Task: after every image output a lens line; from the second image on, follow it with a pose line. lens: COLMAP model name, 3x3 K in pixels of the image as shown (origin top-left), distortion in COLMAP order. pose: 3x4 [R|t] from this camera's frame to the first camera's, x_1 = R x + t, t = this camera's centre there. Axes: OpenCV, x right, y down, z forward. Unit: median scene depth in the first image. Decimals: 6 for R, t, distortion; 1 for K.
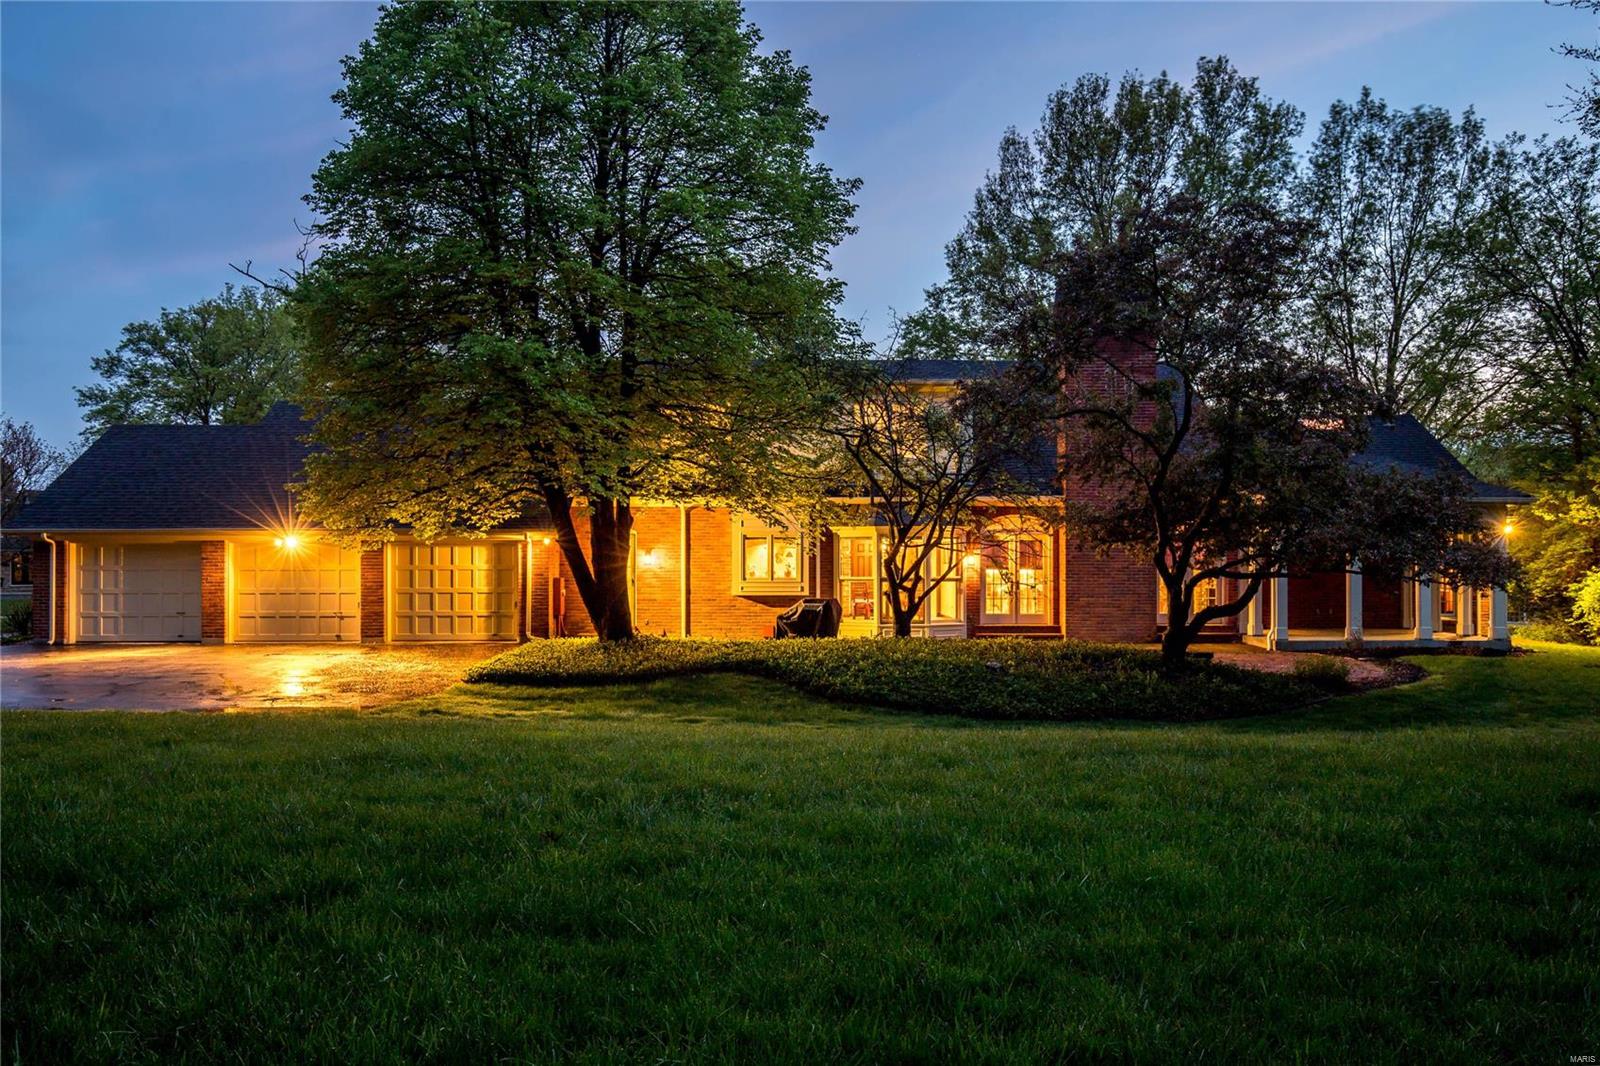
lens RADIAL K [[1158.5, 0, 799.9], [0, 1158.5, 537.8], [0, 0, 1]] dist [0.002002, 0.000051]
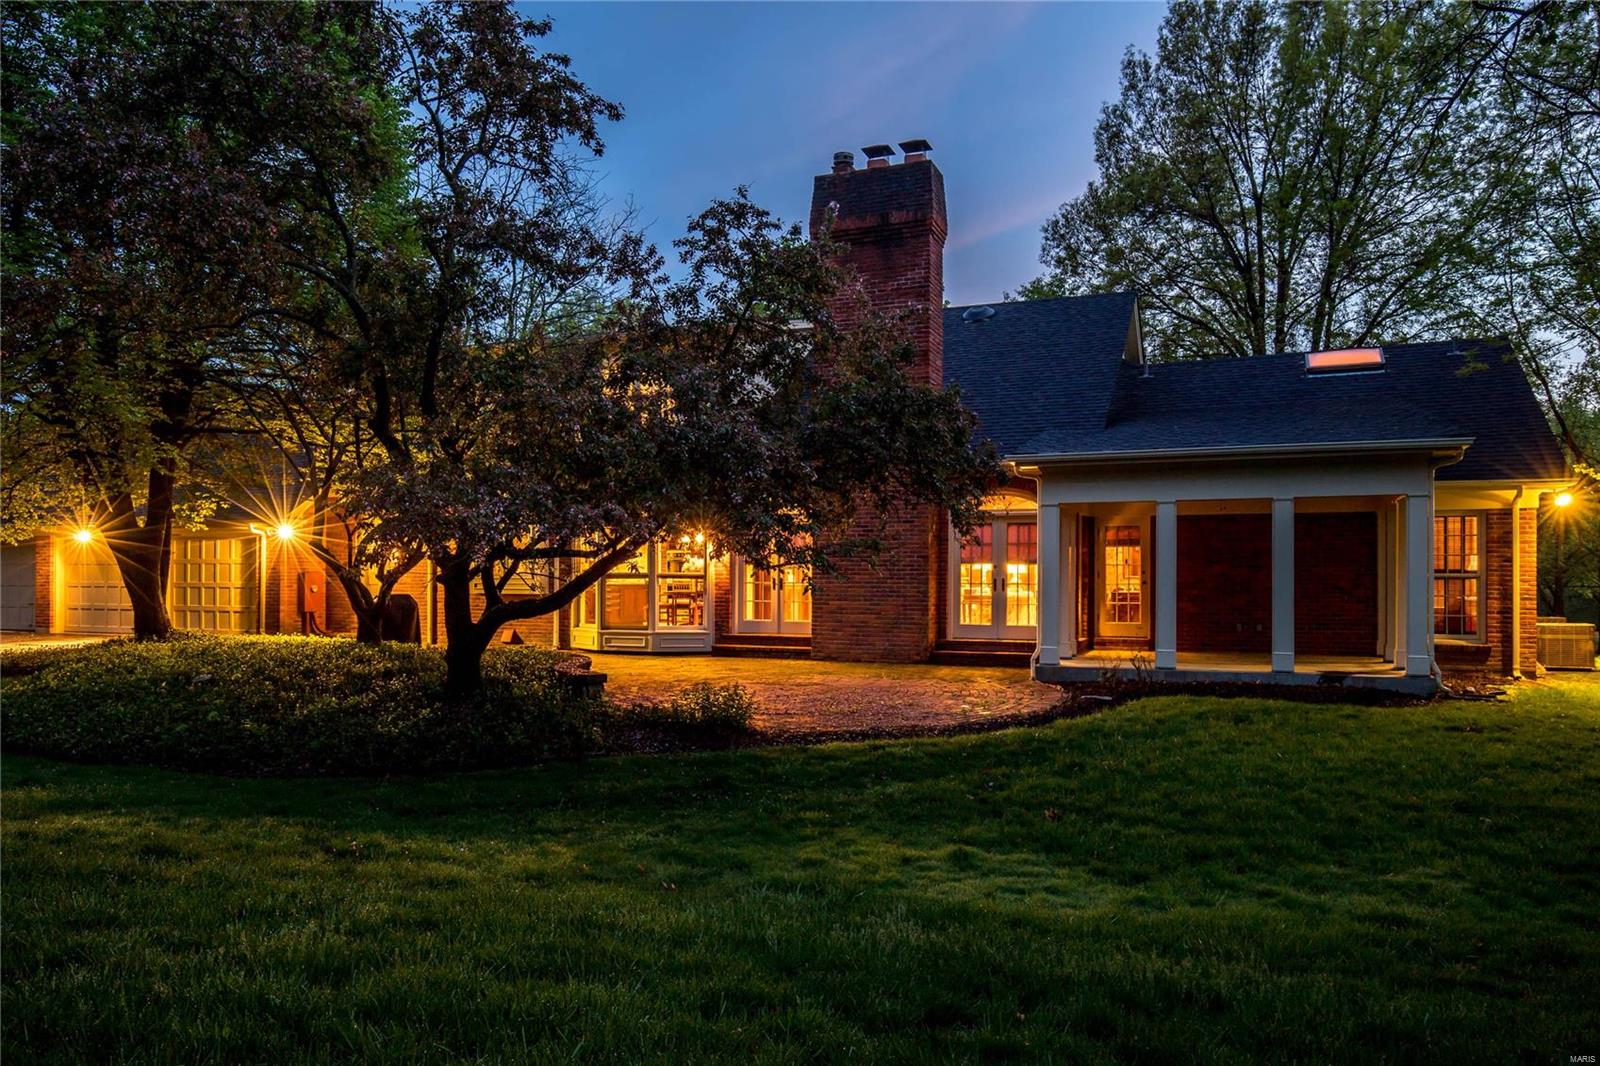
lens RADIAL K [[1119.5, 0, 800.2], [0, 1119.5, 537.3], [0, 0, 1]] dist [-0.011388, -0.005126]
pose [[0.911676, -0.009753, -0.410794, 0.557113], [0.005746, 0.999923, -0.010986, 0.018008], [0.410870, 0.007656, 0.911662, 0.327521]]
